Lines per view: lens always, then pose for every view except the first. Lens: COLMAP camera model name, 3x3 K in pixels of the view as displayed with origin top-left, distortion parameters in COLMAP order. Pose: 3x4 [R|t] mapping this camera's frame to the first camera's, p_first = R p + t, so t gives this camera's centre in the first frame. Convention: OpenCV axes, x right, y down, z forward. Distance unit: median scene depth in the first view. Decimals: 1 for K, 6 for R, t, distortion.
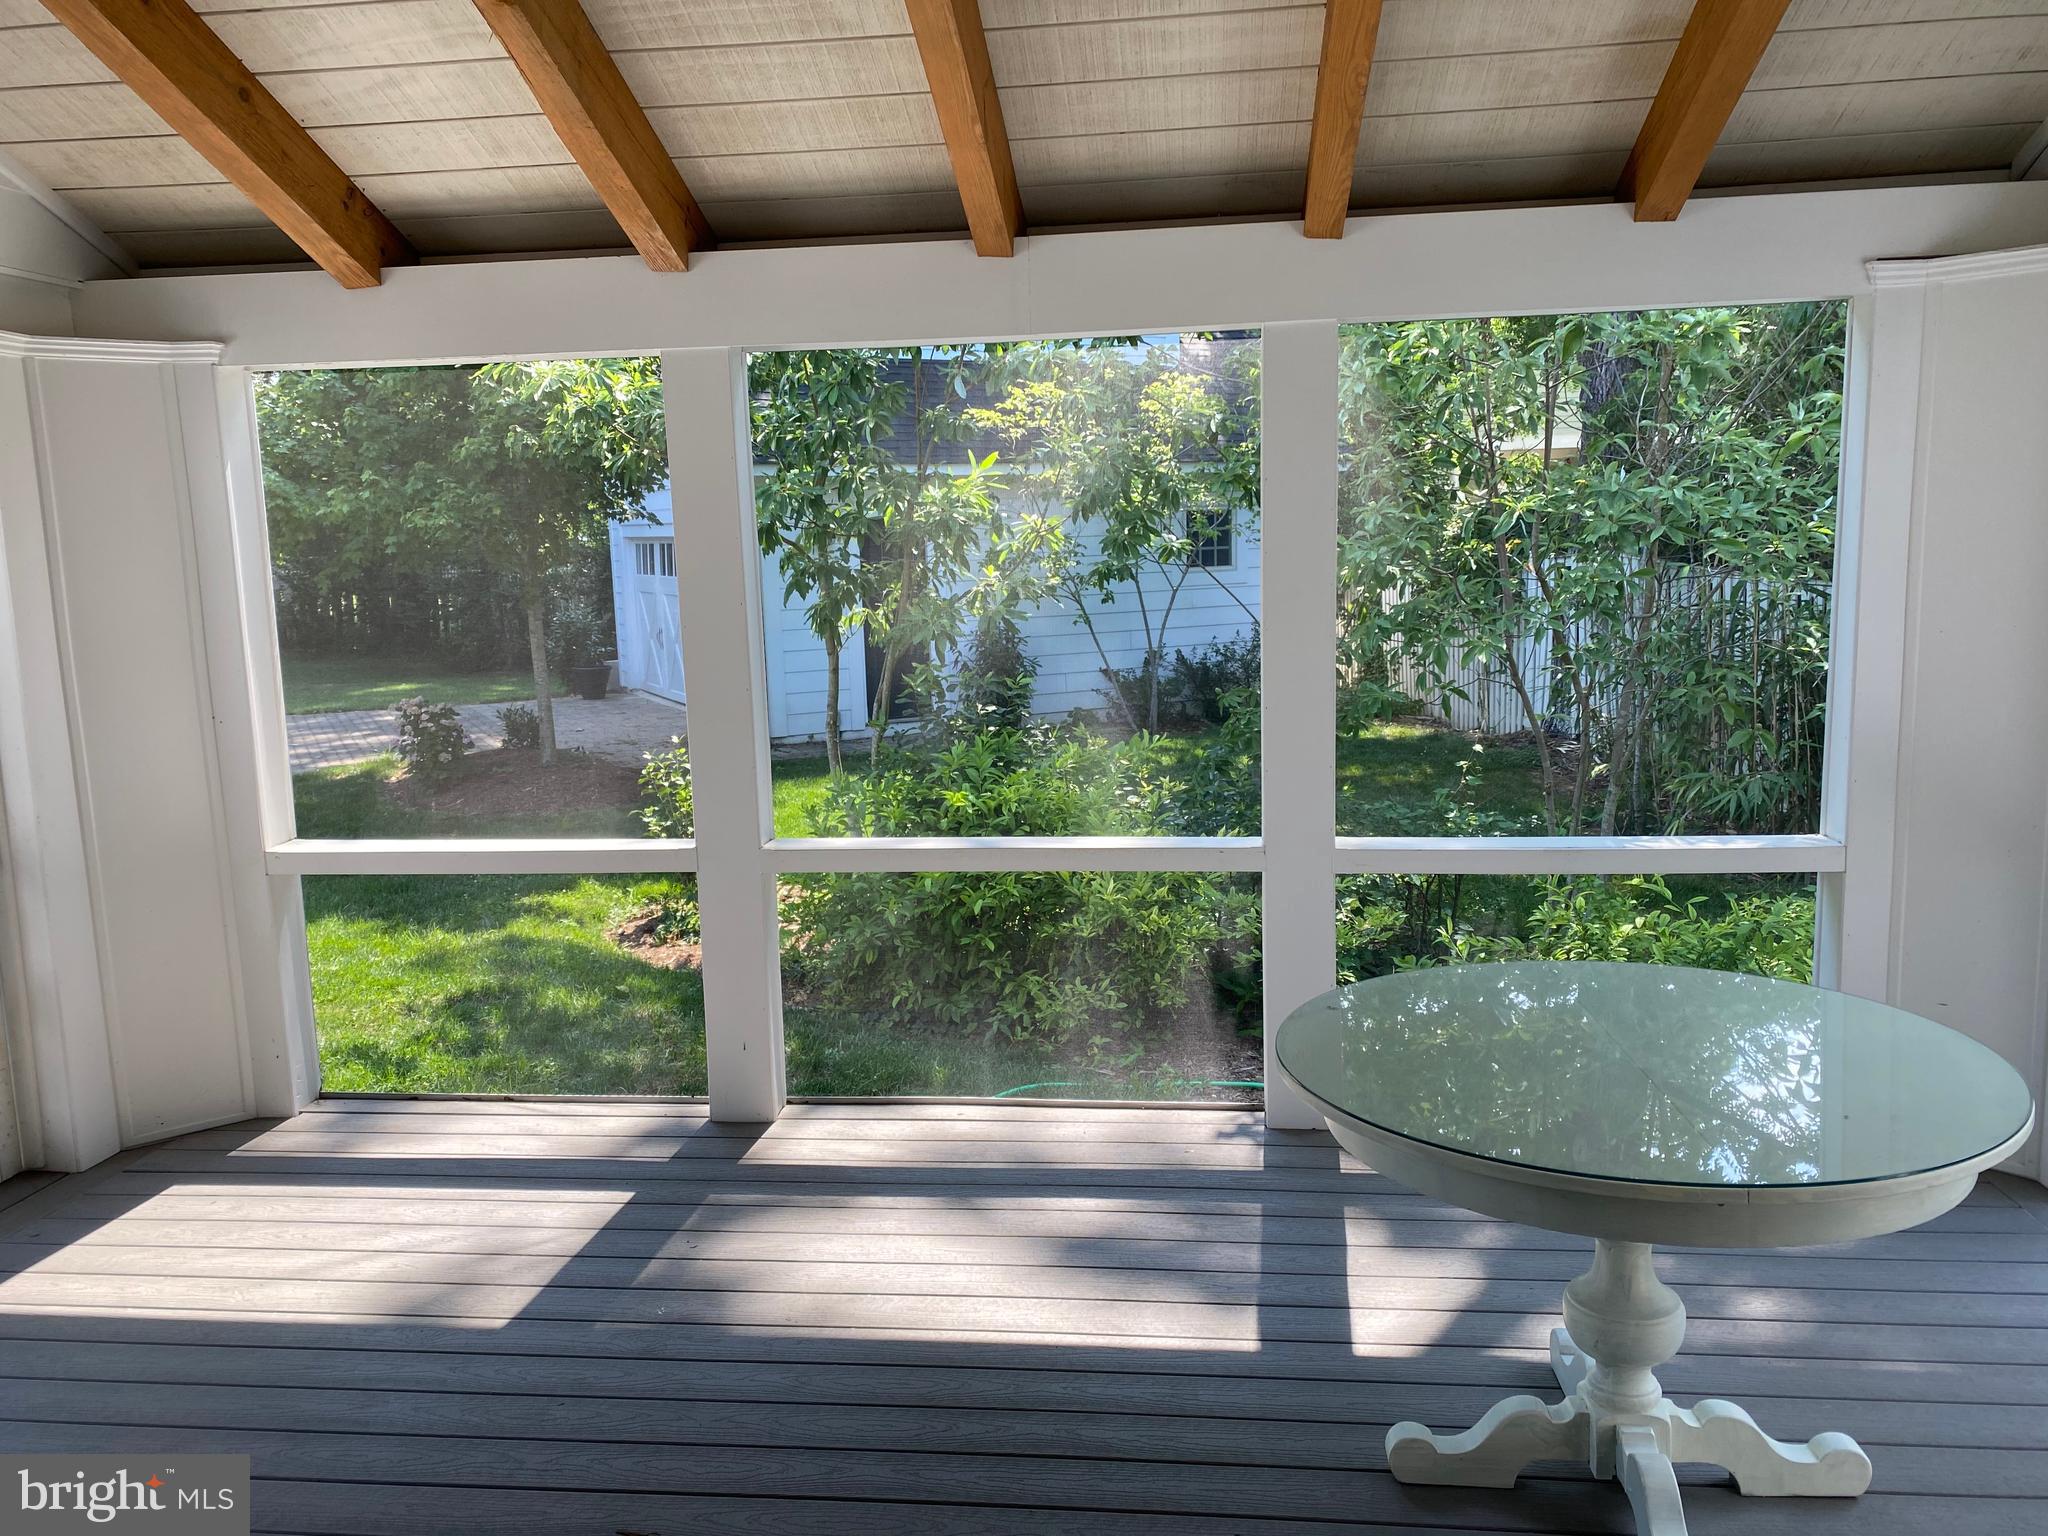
lens RADIAL K [[1569.3, 0, 1024.0], [0, 1569.3, 768.0], [0, 0, 1]] dist [0.077275, -0.064340]
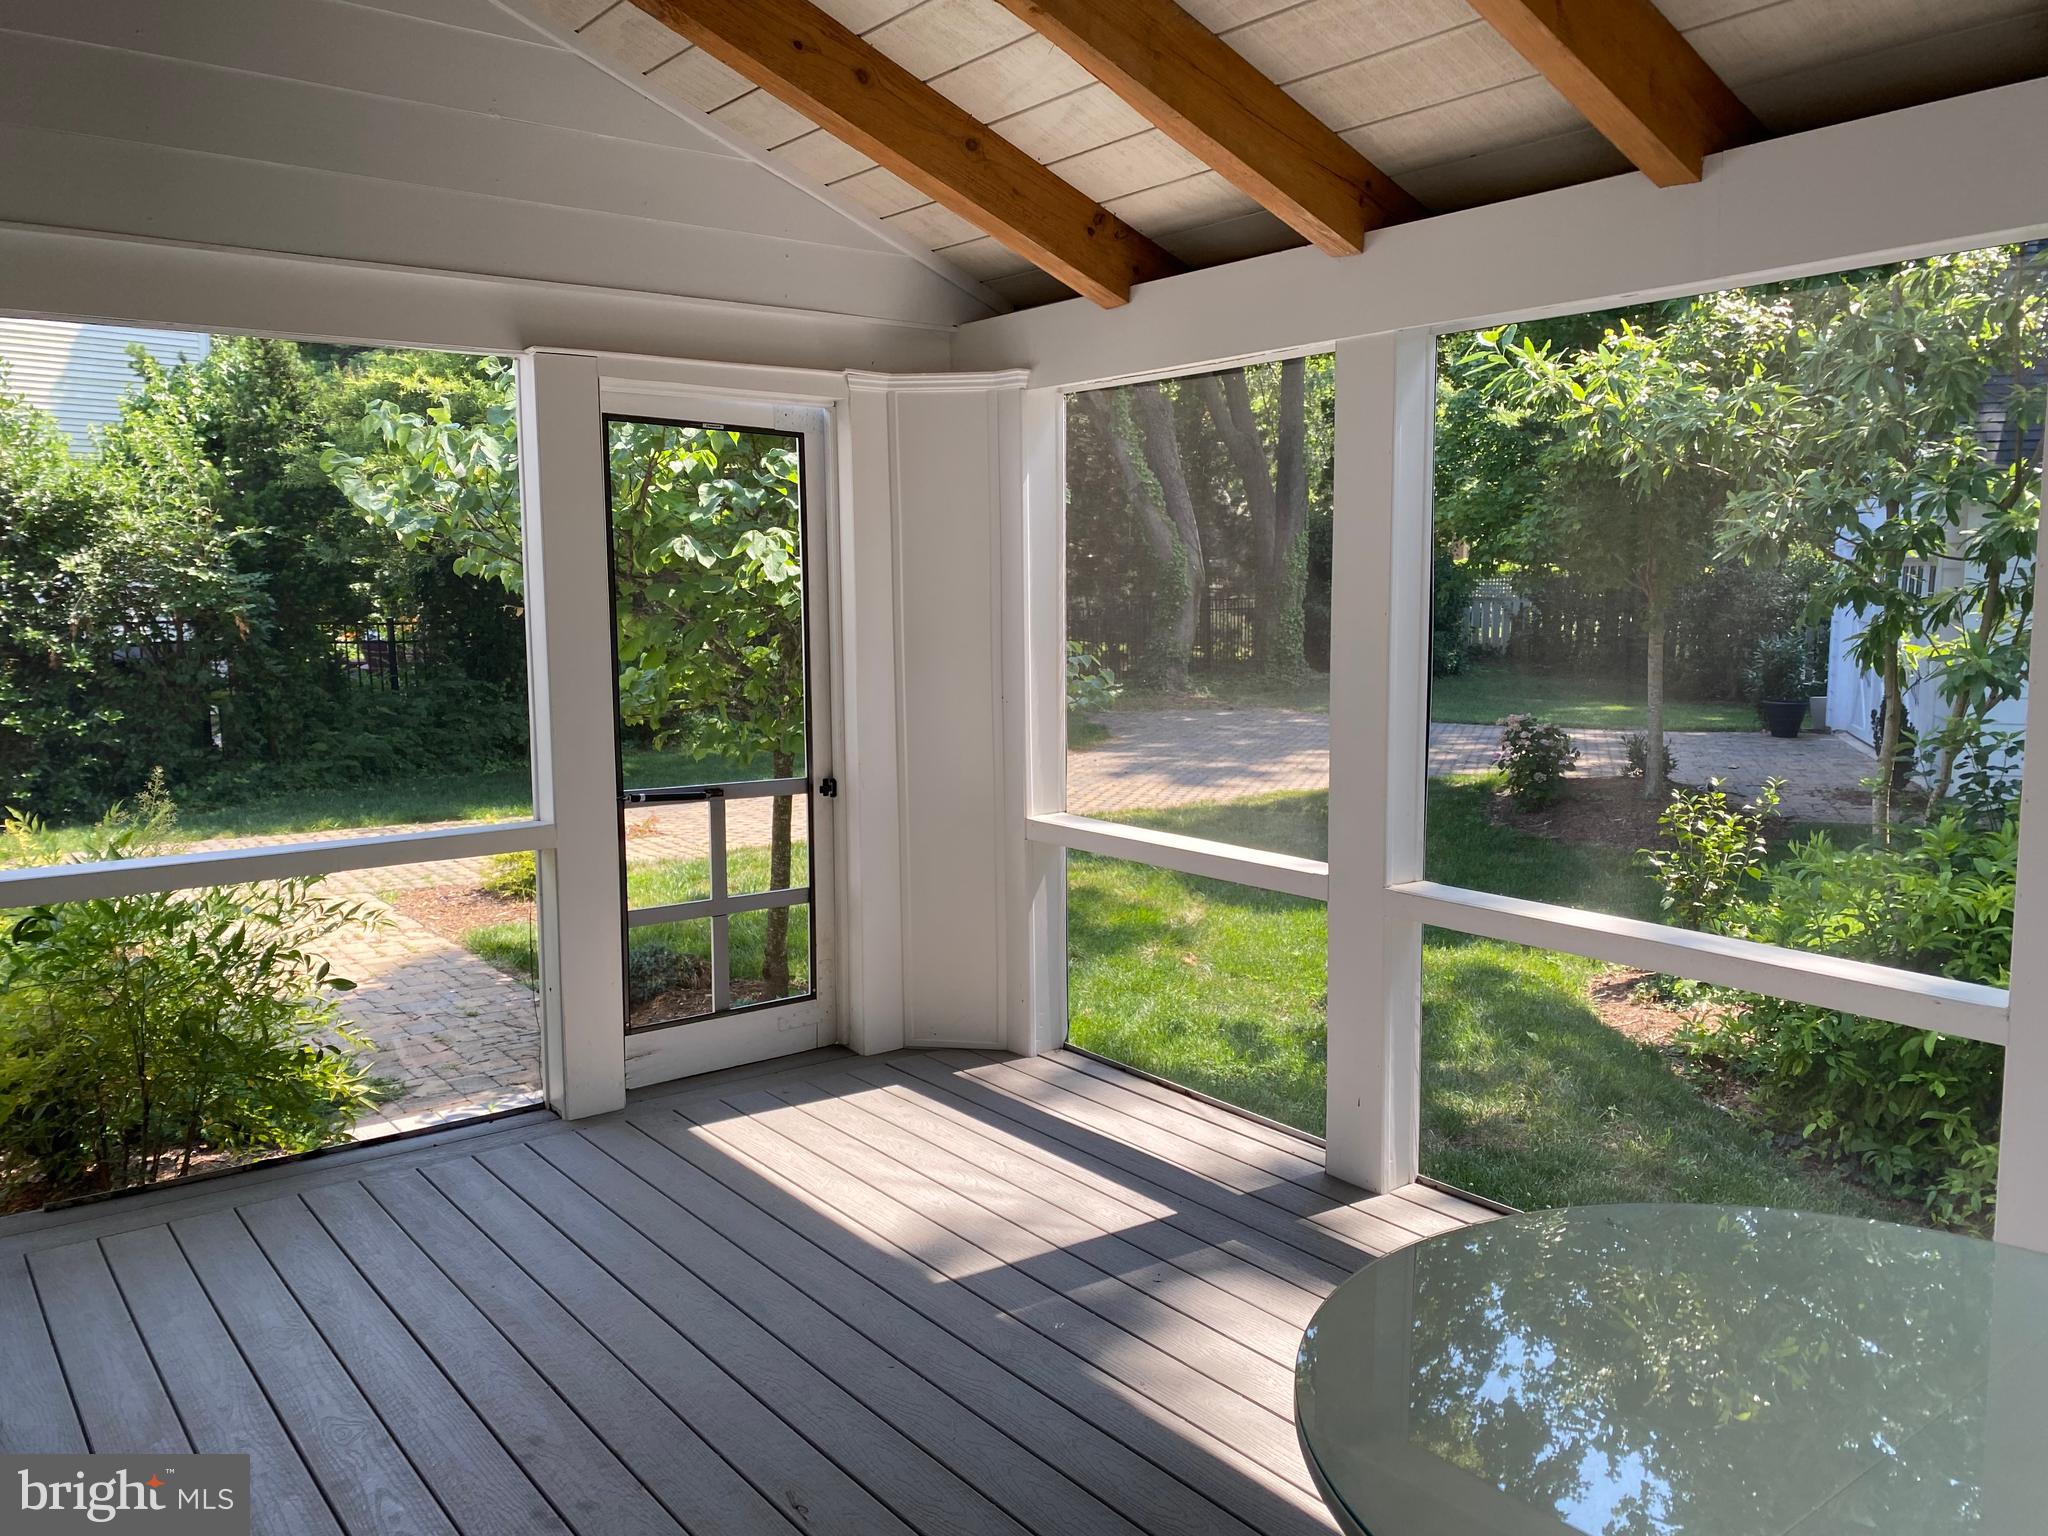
lens RADIAL K [[1569.3, 0, 1024.0], [0, 1569.3, 768.0], [0, 0, 1]] dist [0.077275, -0.064340]
pose [[0.694708, 0.109509, -0.710907, 0.325182], [-0.120669, 0.992079, 0.034902, -0.022635], [0.709098, 0.061537, 0.702419, 0.225016]]
